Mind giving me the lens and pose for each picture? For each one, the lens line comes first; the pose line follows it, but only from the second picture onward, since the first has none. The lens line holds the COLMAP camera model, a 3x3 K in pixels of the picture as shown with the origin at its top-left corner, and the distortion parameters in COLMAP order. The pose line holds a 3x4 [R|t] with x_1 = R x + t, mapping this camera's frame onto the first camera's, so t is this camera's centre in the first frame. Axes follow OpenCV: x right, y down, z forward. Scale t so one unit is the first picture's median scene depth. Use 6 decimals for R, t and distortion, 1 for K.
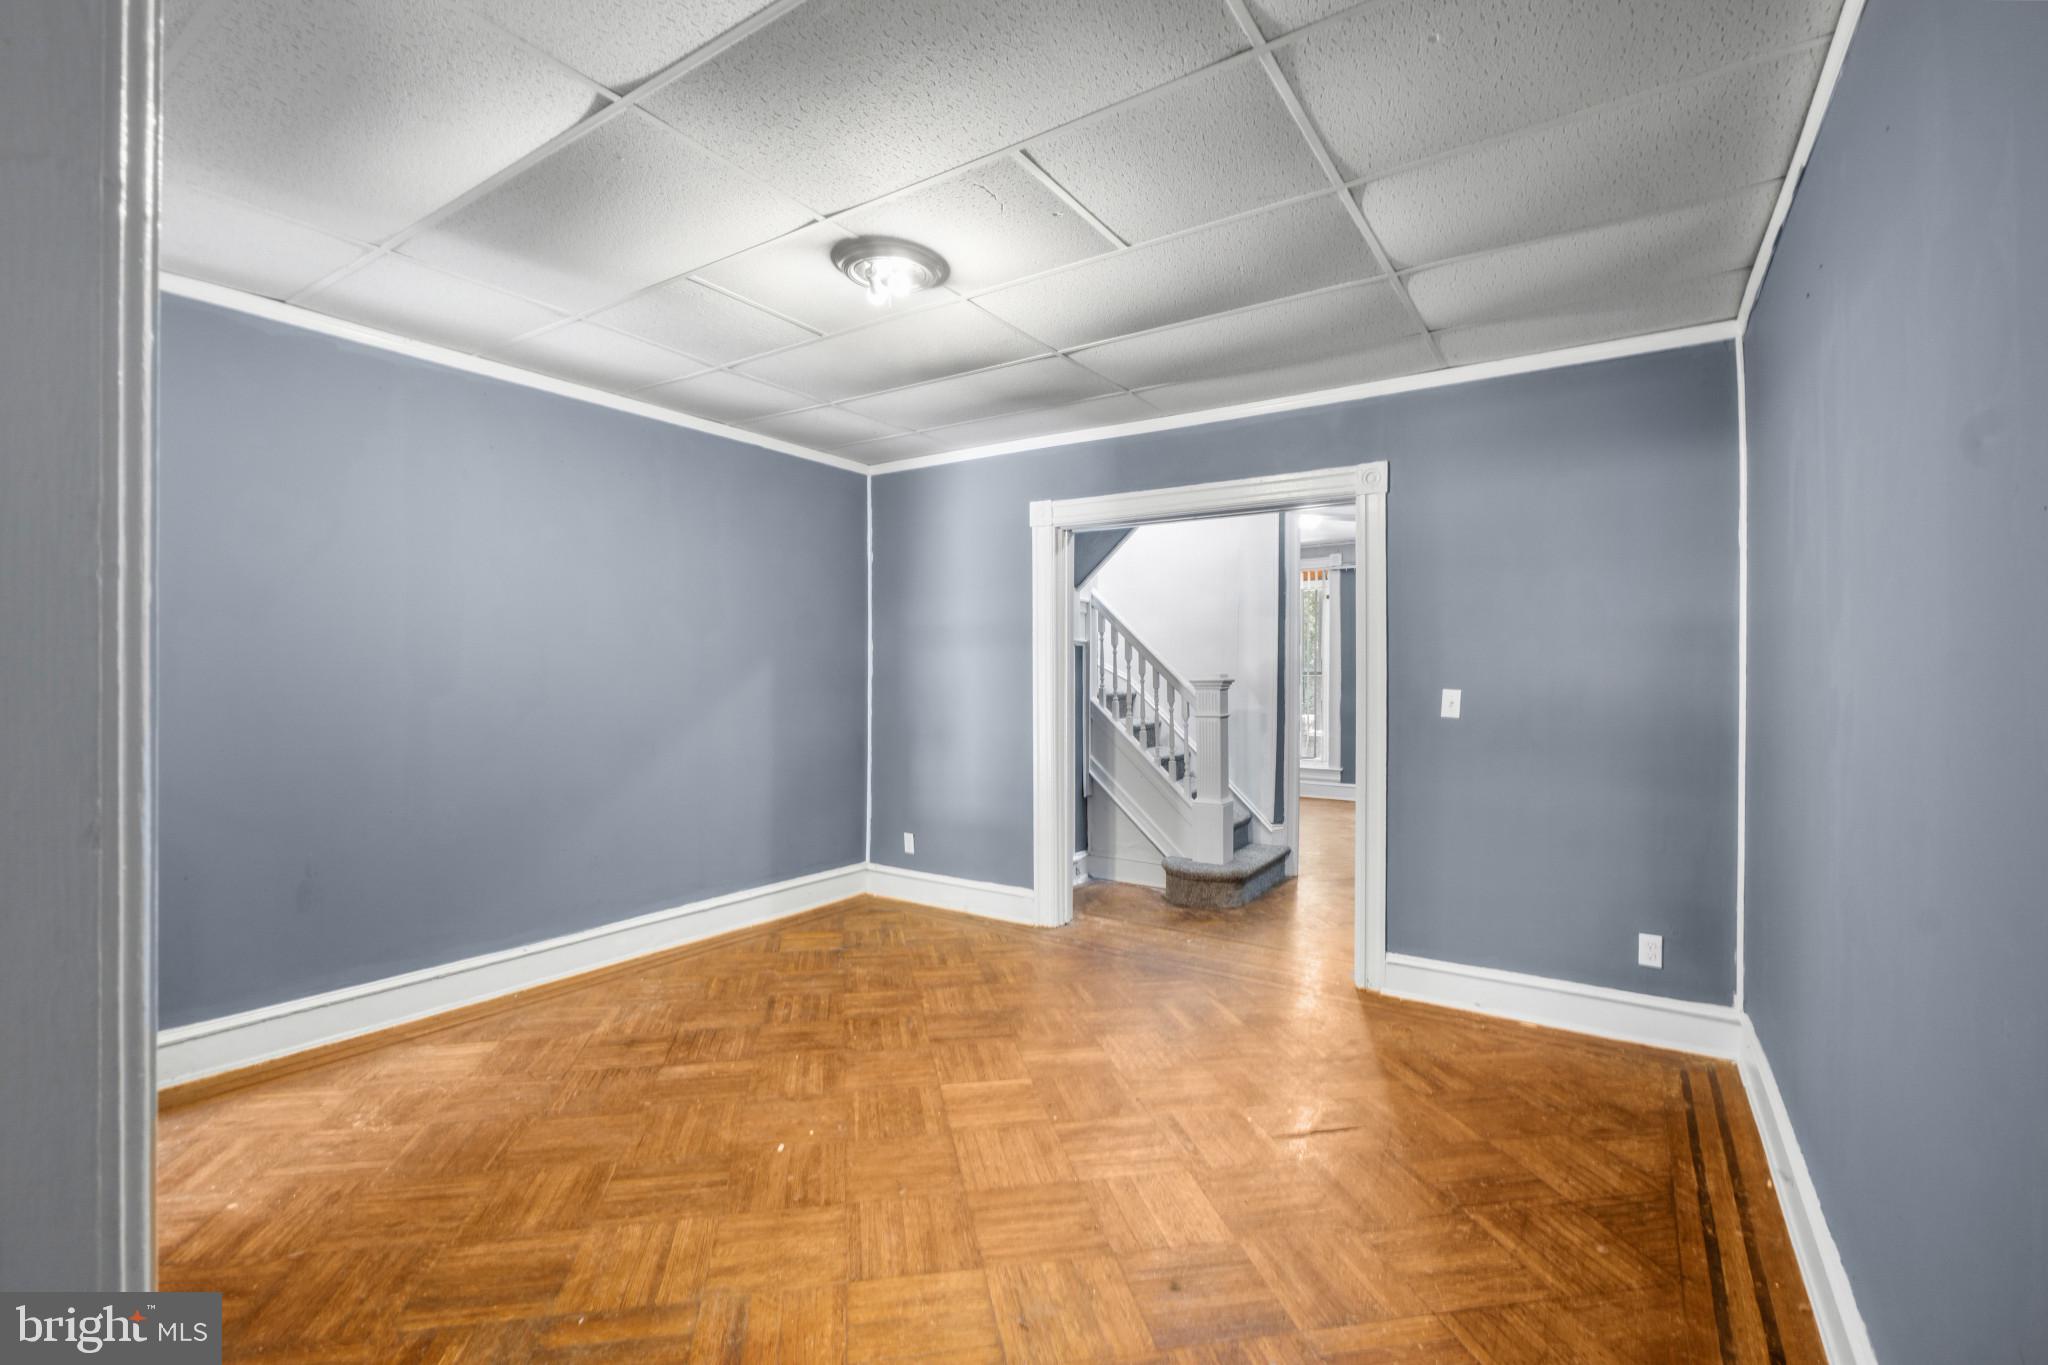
lens RADIAL K [[925.4, 0, 1006.9], [0, 925.4, 678.5], [0, 0, 1]] dist [-0.001366, -0.000632]
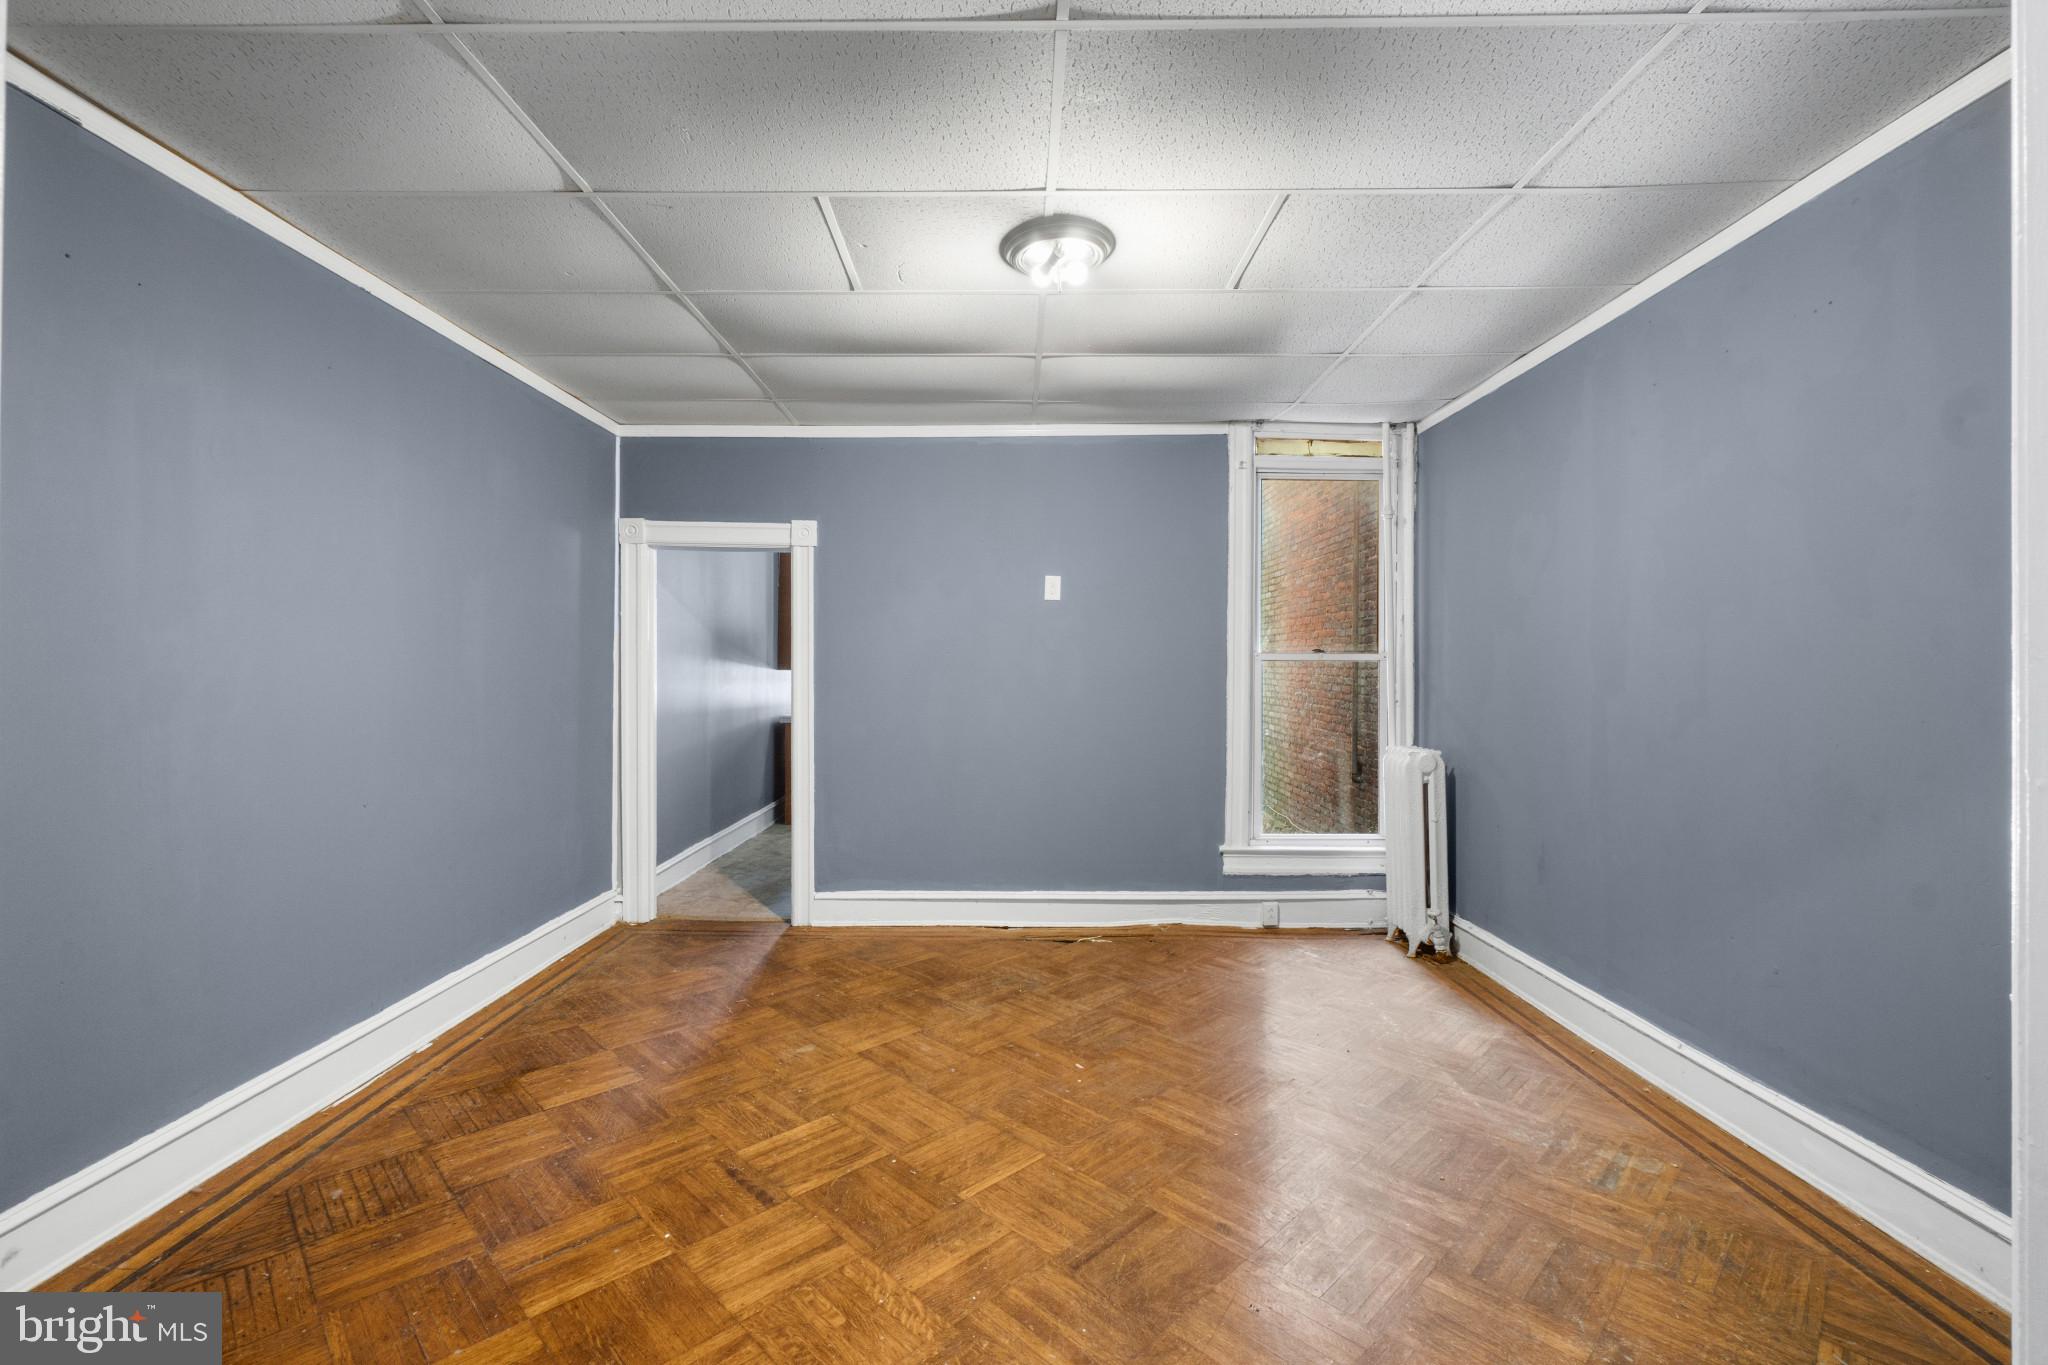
lens RADIAL K [[925.4, 0, 1010.0], [0, 925.4, 675.4], [0, 0, 1]] dist [-0.001366, -0.000632]
pose [[-0.840625, -0.007999, -0.541558, 0.520694], [-0.008768, 0.999961, -0.001161, 0.008079], [0.541547, 0.003772, -0.840662, 2.119681]]
